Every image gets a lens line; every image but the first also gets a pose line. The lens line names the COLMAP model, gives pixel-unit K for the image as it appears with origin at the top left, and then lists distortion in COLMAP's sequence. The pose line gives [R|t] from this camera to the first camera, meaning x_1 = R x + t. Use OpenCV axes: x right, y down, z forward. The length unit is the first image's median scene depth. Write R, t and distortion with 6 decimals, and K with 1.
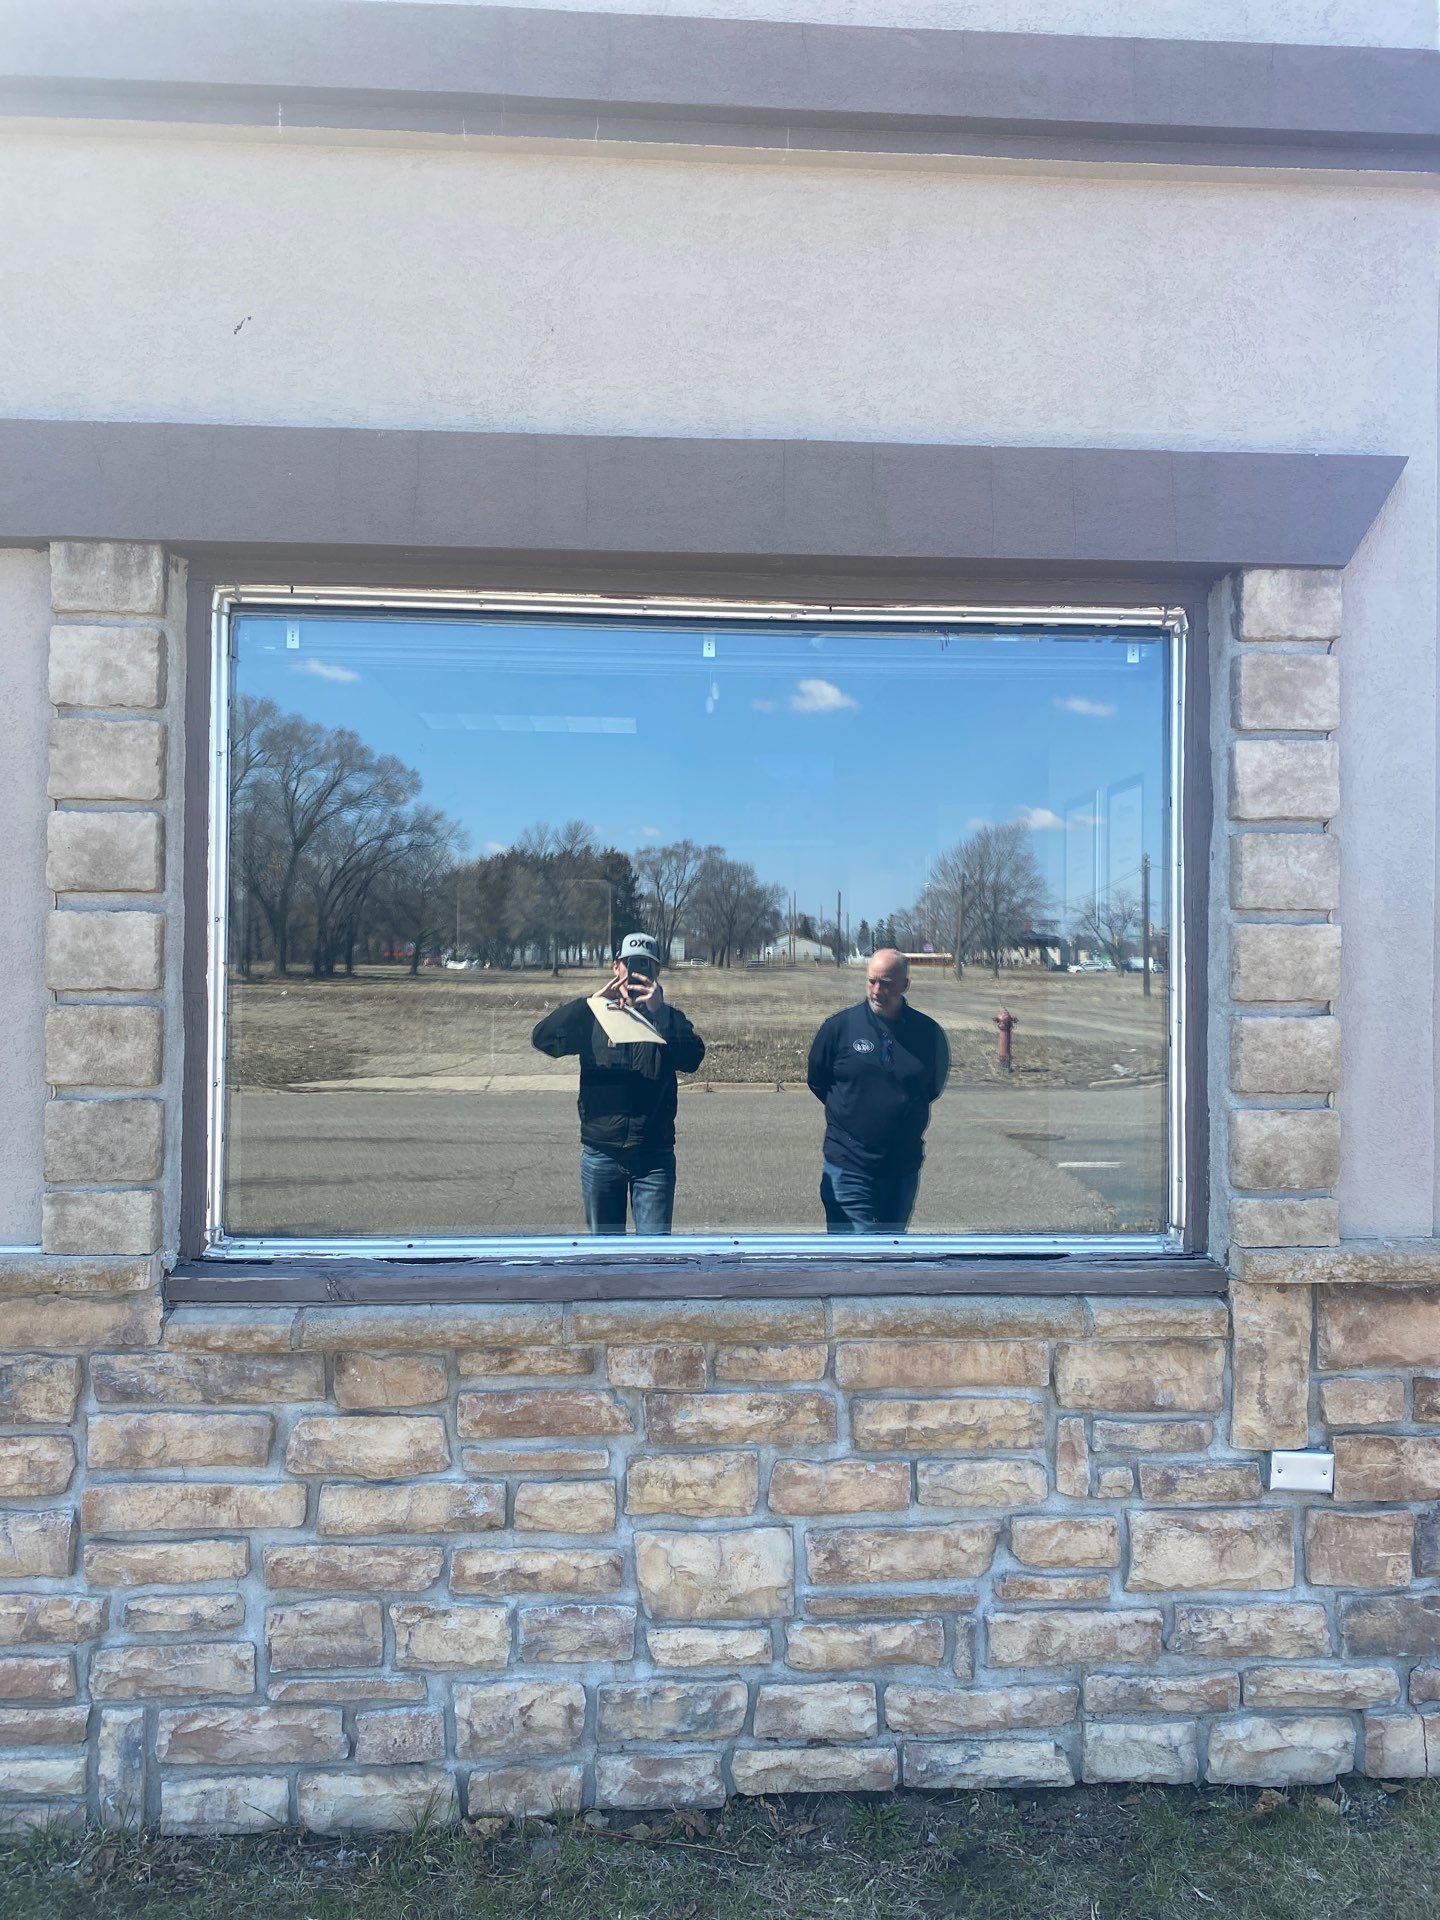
lens RADIAL K [[1470.6, 0, 737.5], [0, 1470.6, 929.5], [0, 0, 1]] dist [0.011669, -0.016236]
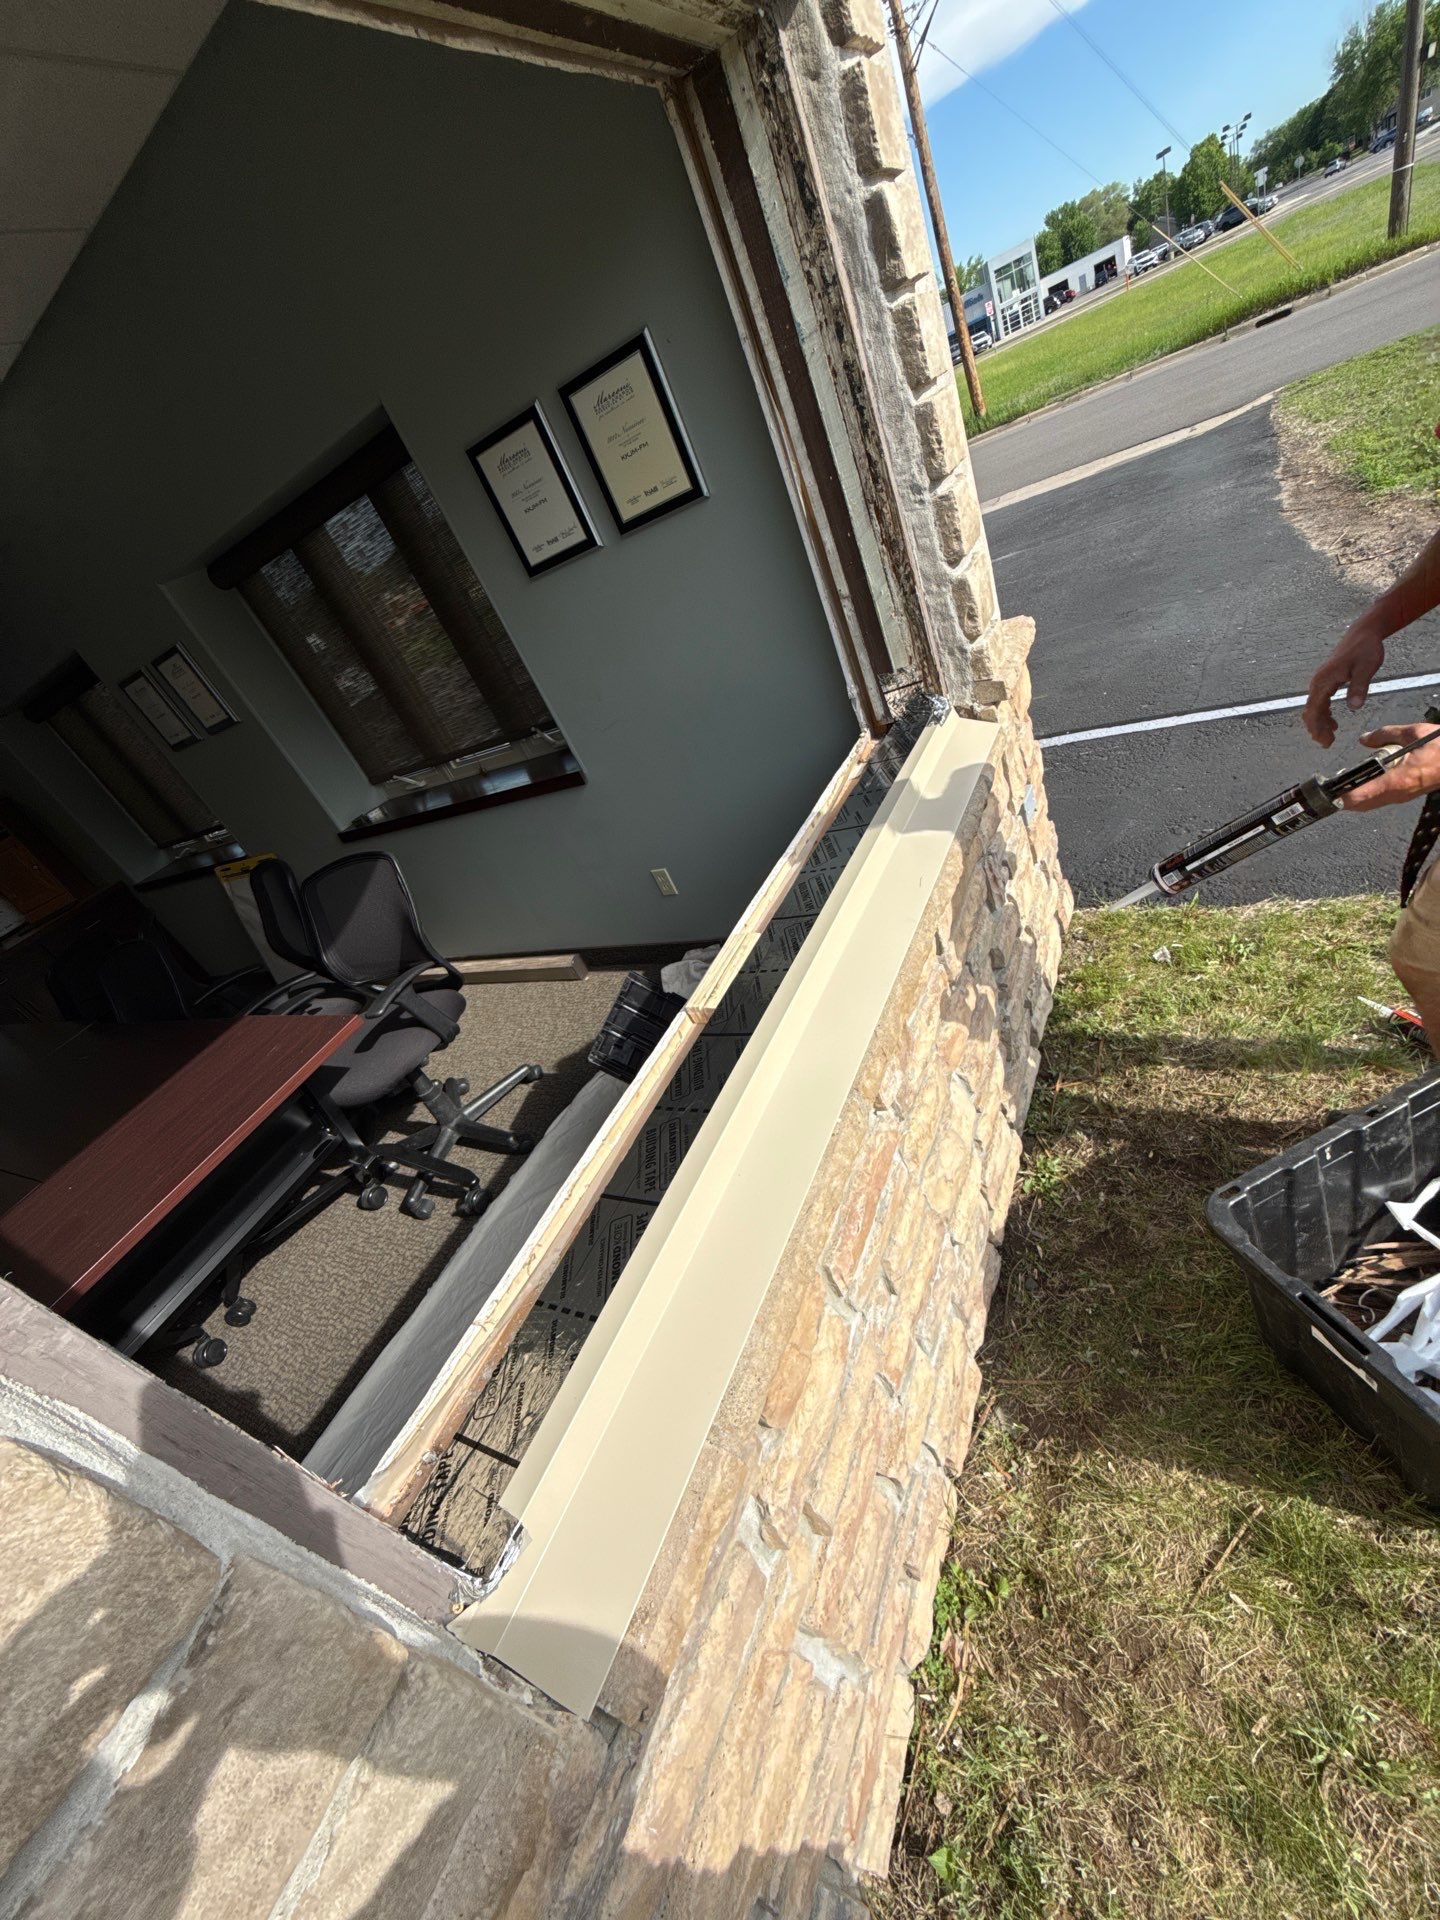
lens RADIAL K [[772.3, 0, 733.6], [0, 772.3, 958.5], [0, 0, 1]] dist [0.000916, -0.000129]
pose [[0.451358, -0.641999, 0.619768, -0.351837], [0.373573, 0.766694, 0.522134, -0.039693], [-0.810382, -0.004141, 0.585887, 0.785448]]
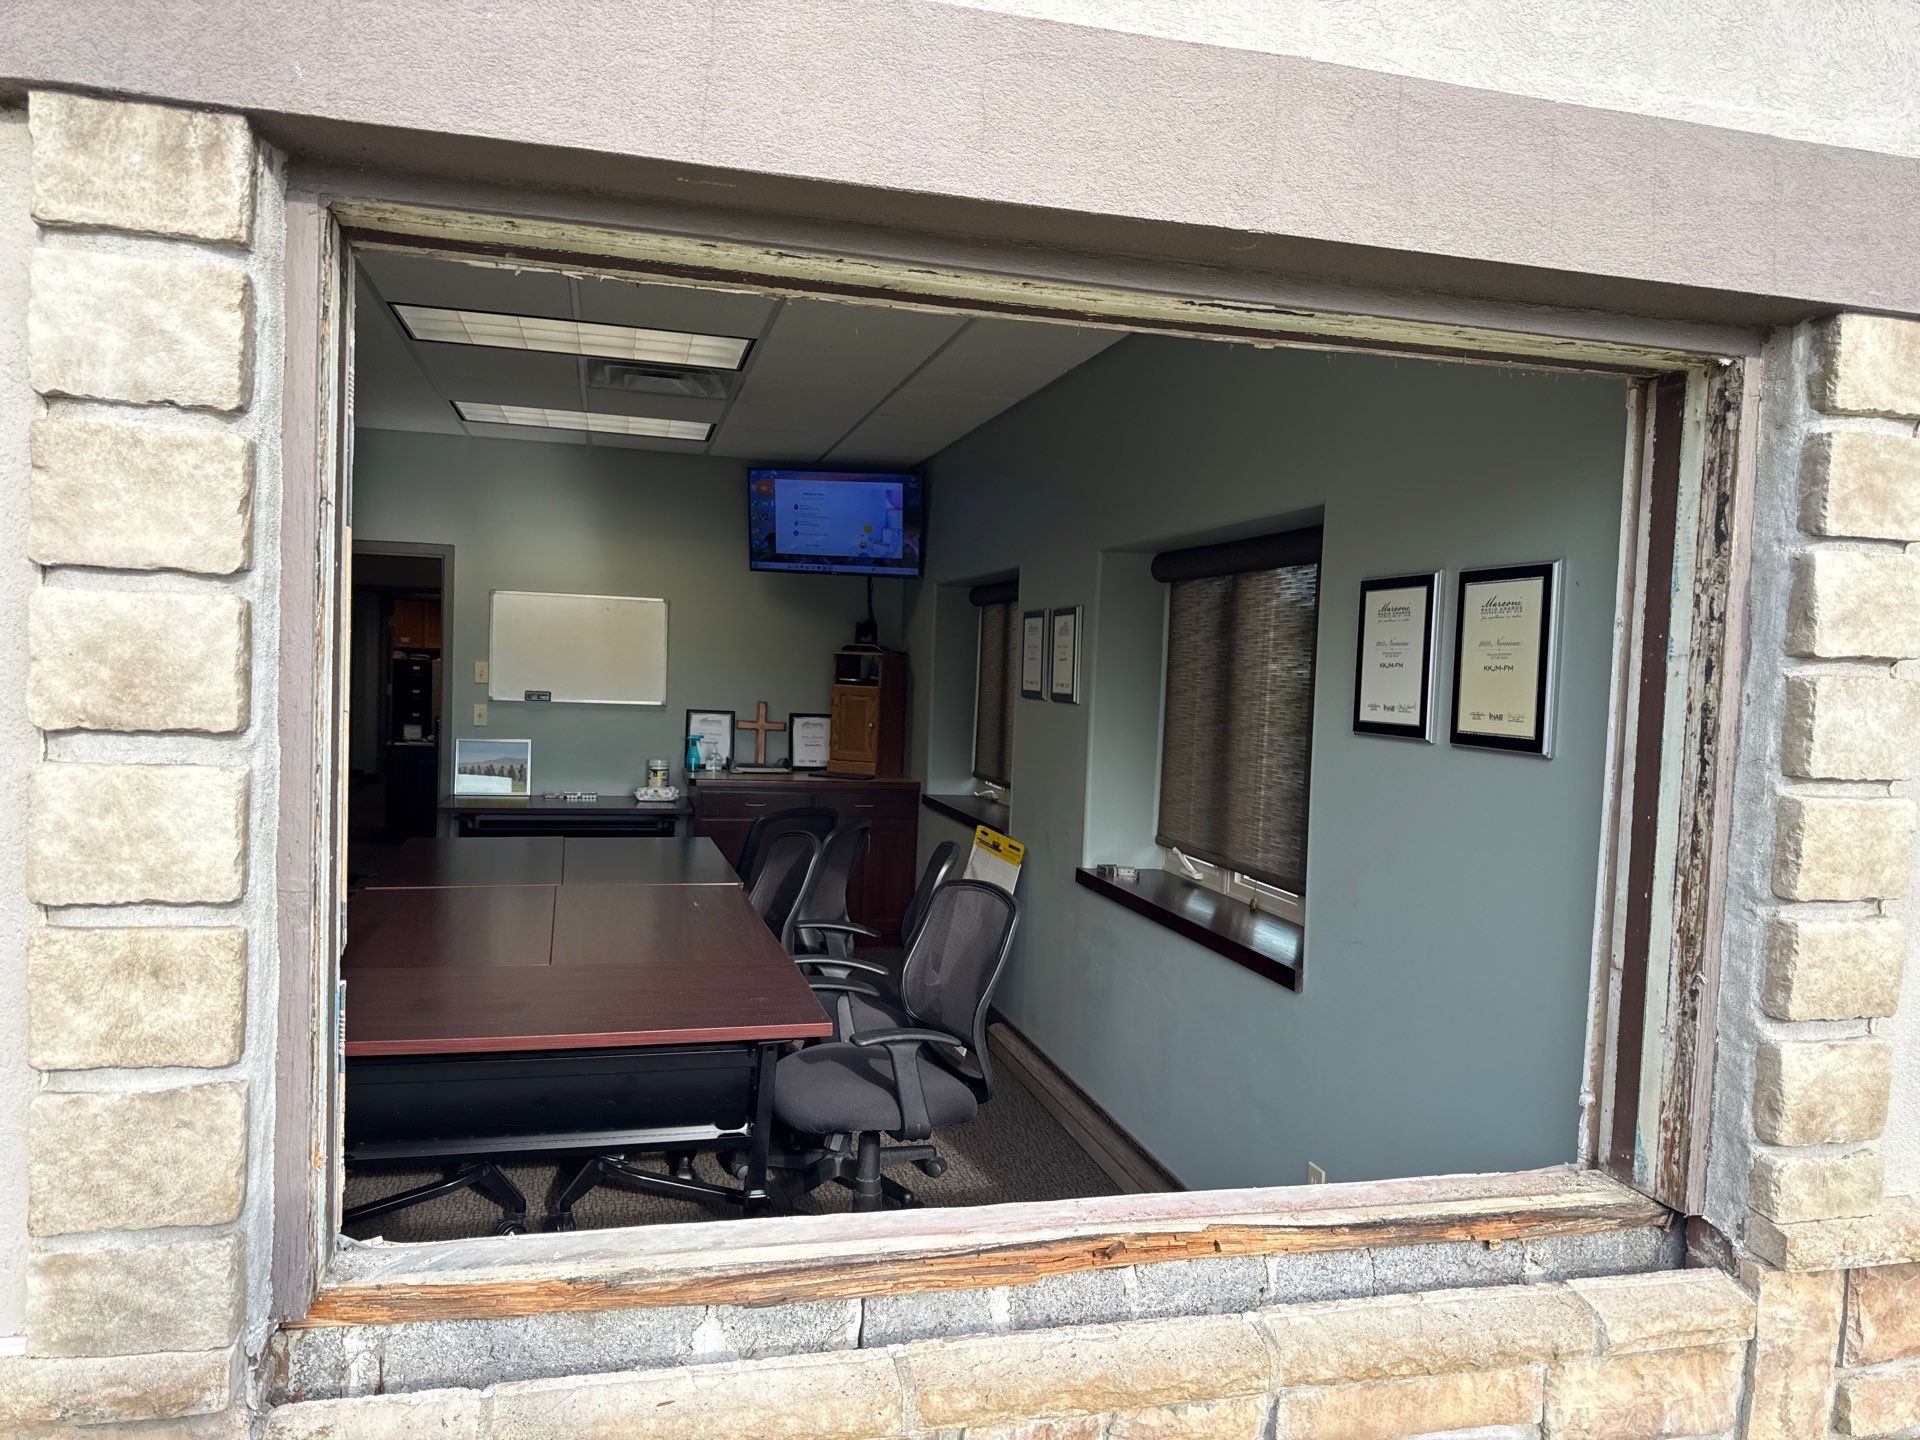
lens RADIAL K [[1371.3, 0, 949.0], [0, 1371.3, 718.6], [0, 0, 1]] dist [-0.004350, -0.001996]
pose [[0.982063, 0.023628, 0.187068, -0.213982], [-0.036824, 0.997048, 0.067380, -0.075193], [-0.184923, -0.073060, 0.980034, 0.409575]]
